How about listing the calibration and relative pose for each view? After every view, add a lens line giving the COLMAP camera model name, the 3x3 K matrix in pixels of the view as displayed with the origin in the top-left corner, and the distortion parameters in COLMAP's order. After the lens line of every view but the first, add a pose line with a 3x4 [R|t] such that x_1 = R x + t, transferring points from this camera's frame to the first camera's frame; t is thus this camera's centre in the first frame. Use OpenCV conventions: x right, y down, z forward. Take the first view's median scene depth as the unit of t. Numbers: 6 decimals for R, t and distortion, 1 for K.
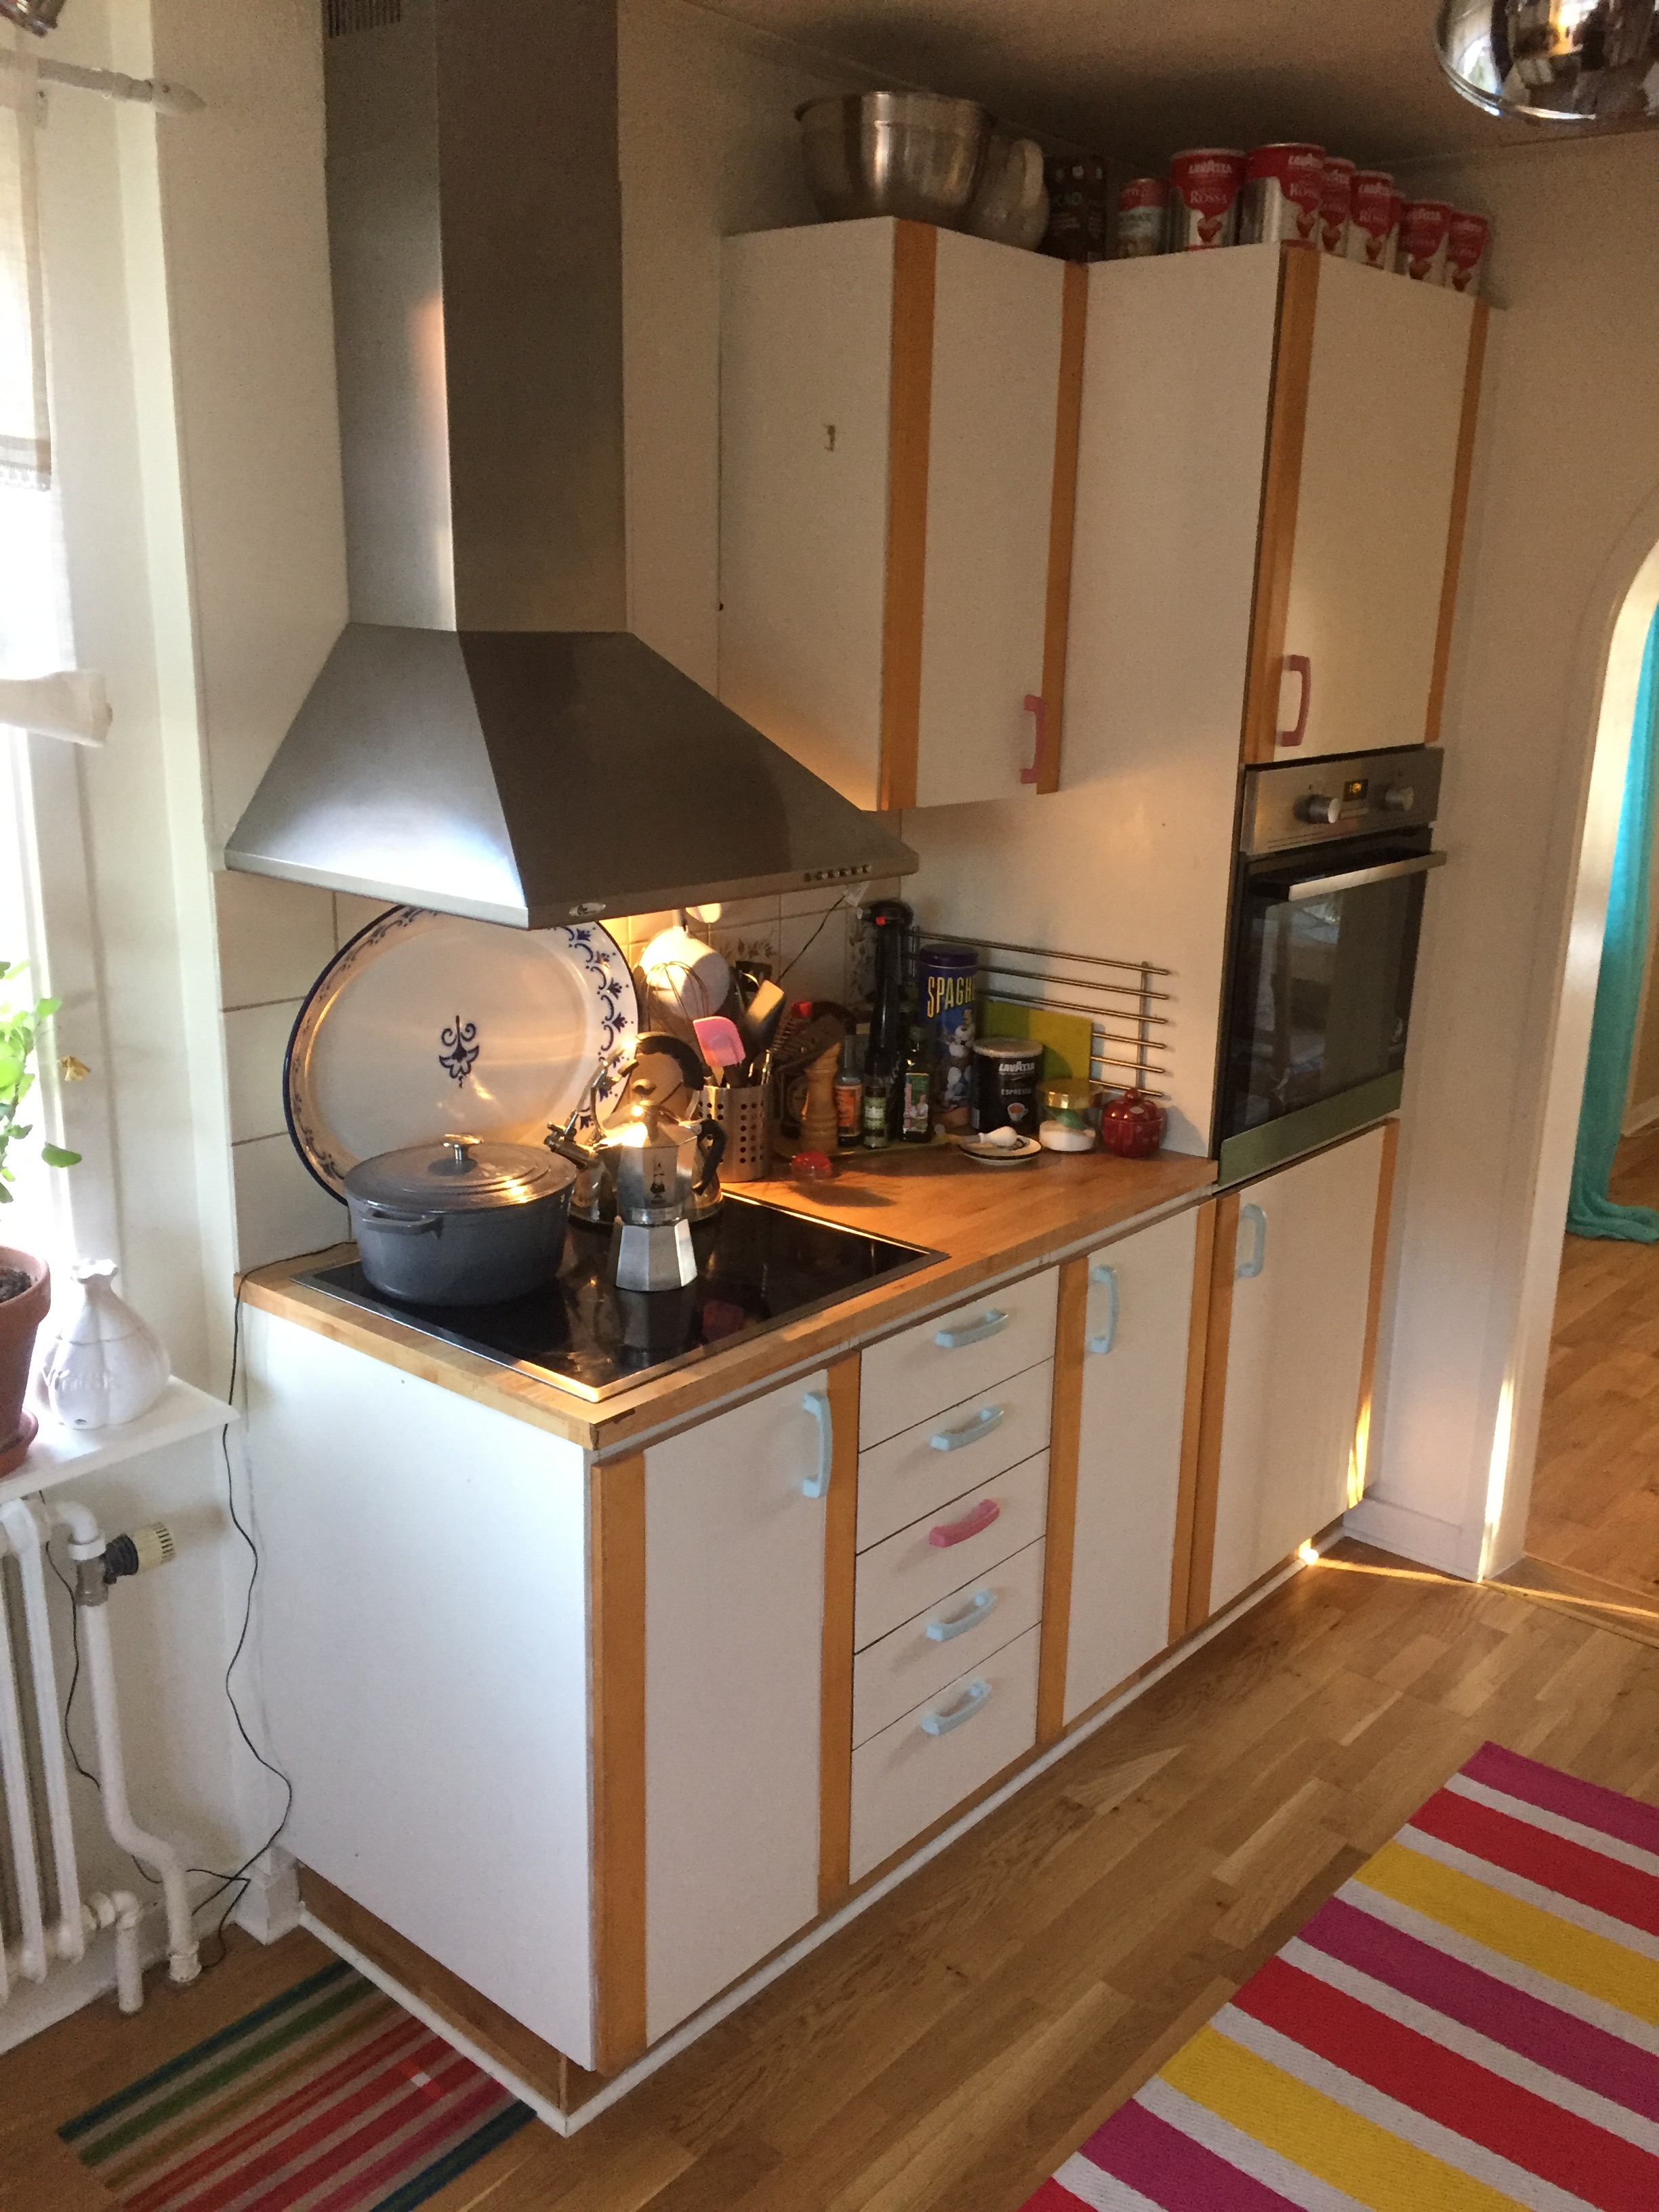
lens RADIAL K [[1890.9, 0, 829.5], [0, 1890.9, 1106.0], [0, 0, 1]] dist [0.093789, -0.123343]
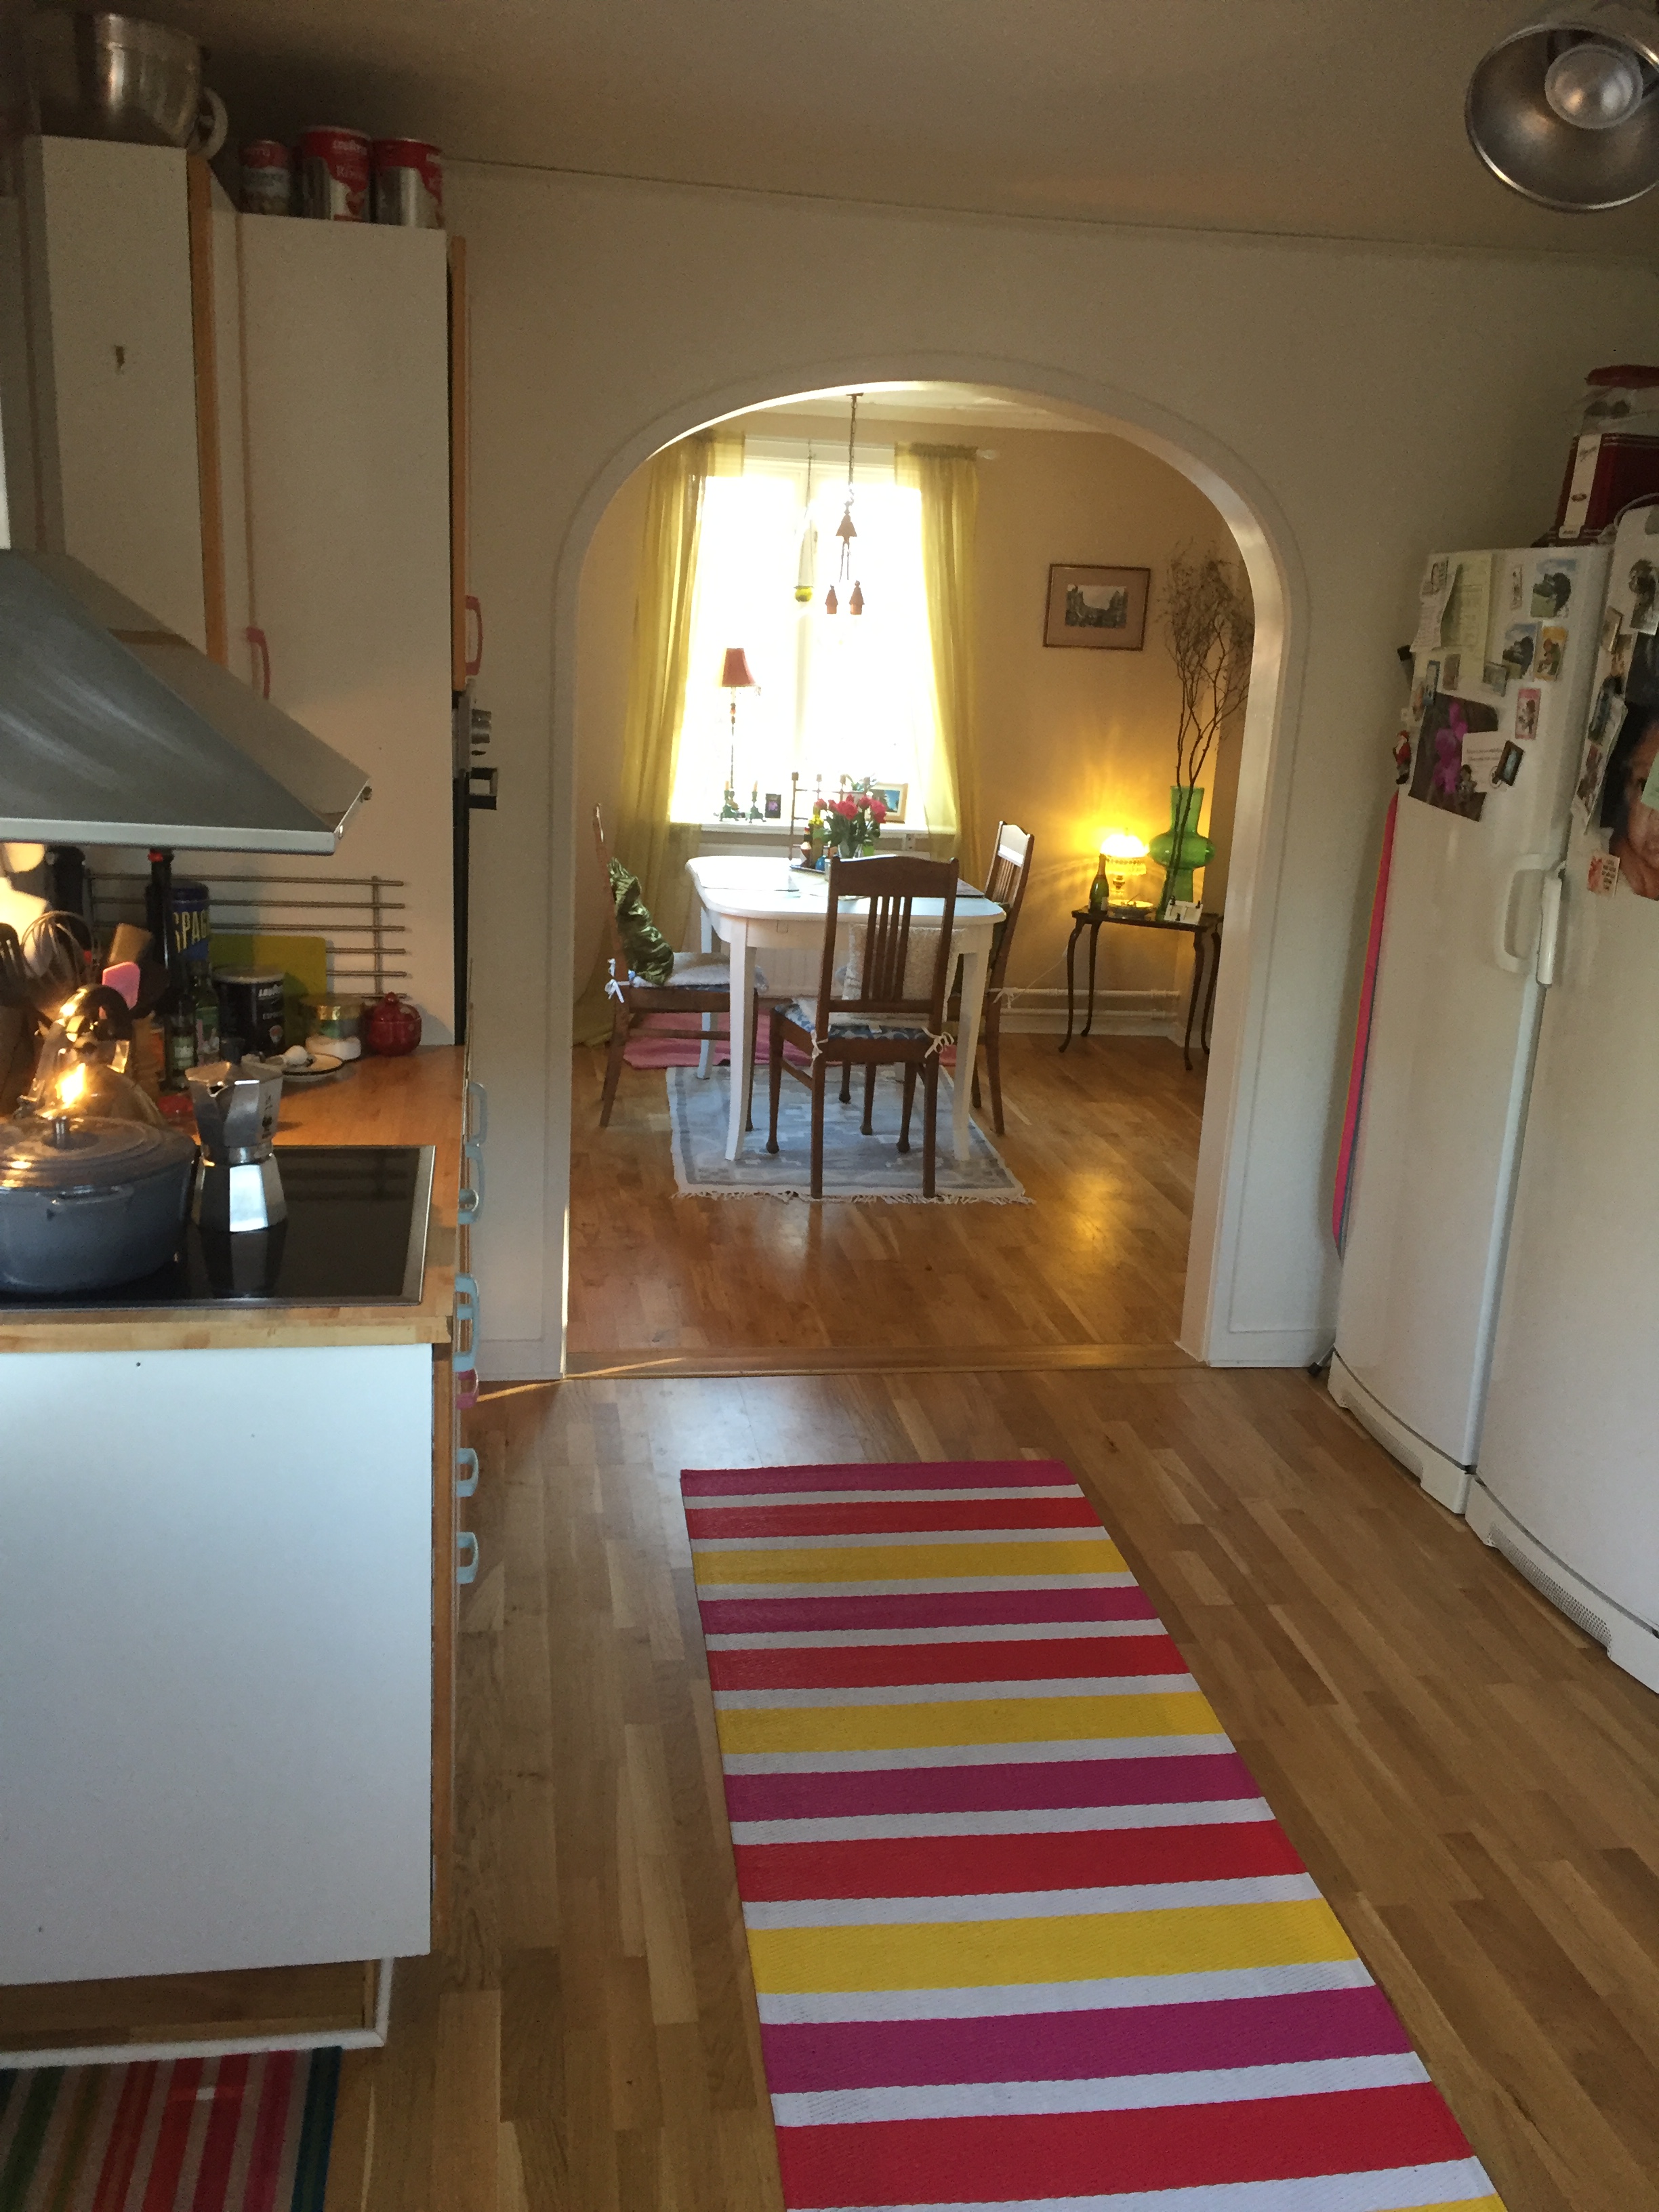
lens RADIAL K [[1890.9, 0, 829.5], [0, 1890.9, 1106.0], [0, 0, 1]] dist [0.093789, -0.123343]
pose [[0.643223, -0.183513, 0.743362, -0.499688], [0.165479, 0.981227, 0.099047, -0.011545], [-0.747583, 0.059301, 0.661515, 0.089917]]
